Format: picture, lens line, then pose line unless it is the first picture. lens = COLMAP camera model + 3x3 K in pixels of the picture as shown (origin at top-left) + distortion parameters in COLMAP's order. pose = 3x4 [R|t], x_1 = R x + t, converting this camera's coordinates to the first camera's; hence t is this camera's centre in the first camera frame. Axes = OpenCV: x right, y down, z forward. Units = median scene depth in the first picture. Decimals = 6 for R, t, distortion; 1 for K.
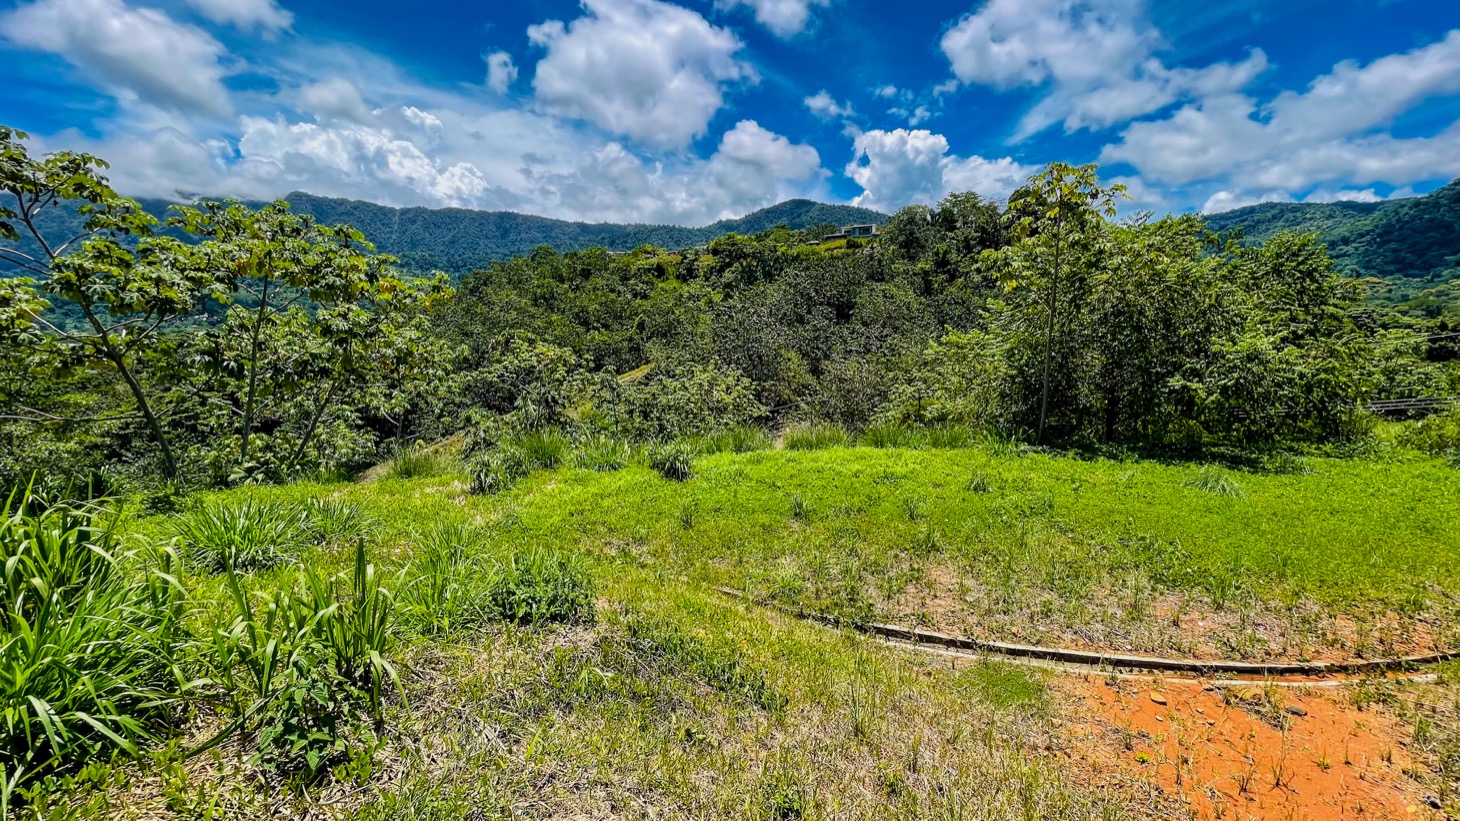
lens RADIAL K [[590.4, 0, 722.5], [0, 590.4, 407.5], [0, 0, 1]] dist [0.000835, -0.000094]
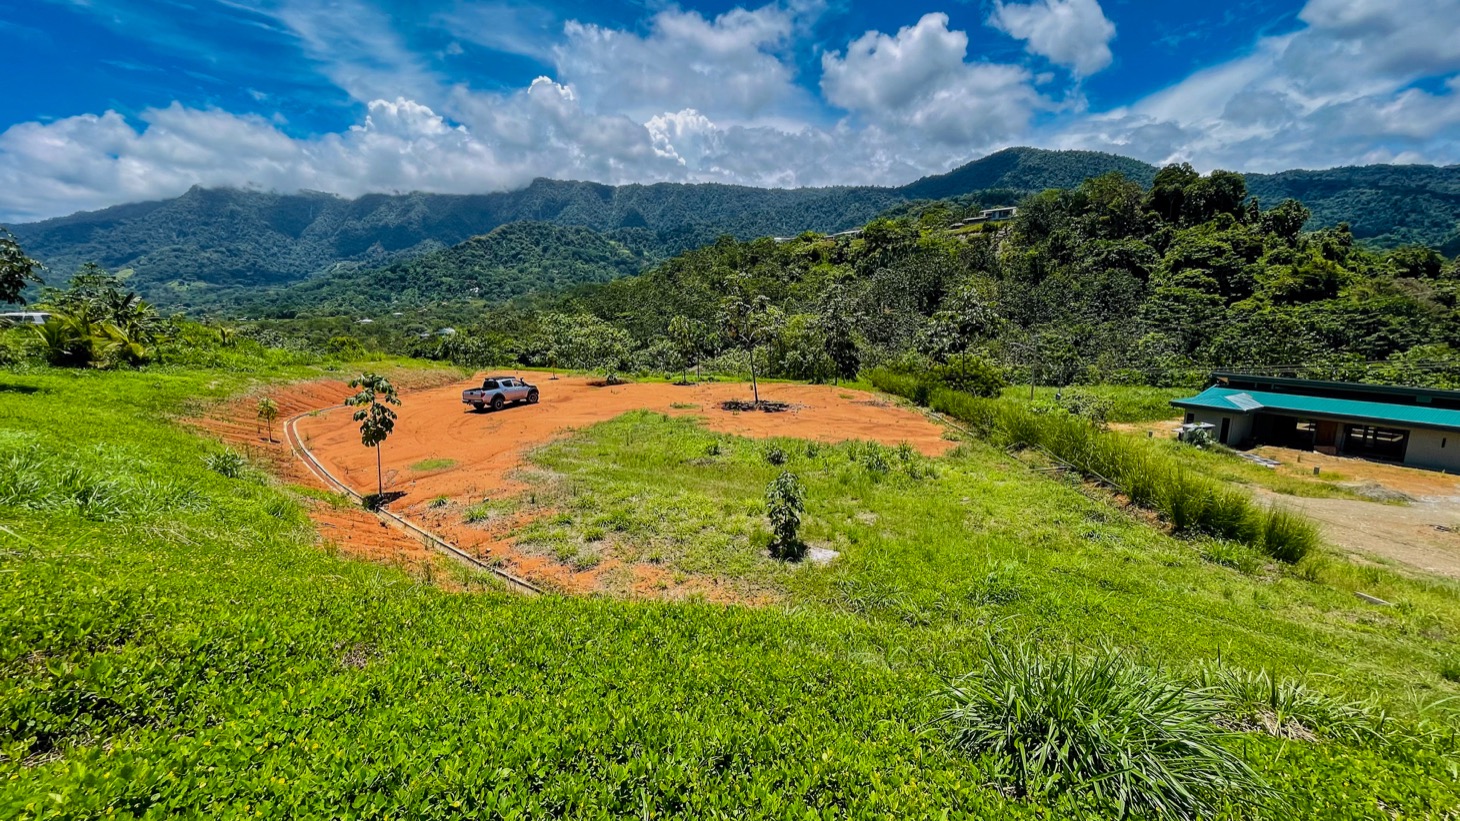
lens RADIAL K [[597.8, 0, 729.0], [0, 597.8, 420.6], [0, 0, 1]] dist [0.000920, -0.000294]
pose [[0.950857, 0.056959, -0.304347, 0.118974], [-0.033118, 0.996005, 0.082933, 0.003289], [0.307855, -0.068778, 0.948944, -0.222713]]
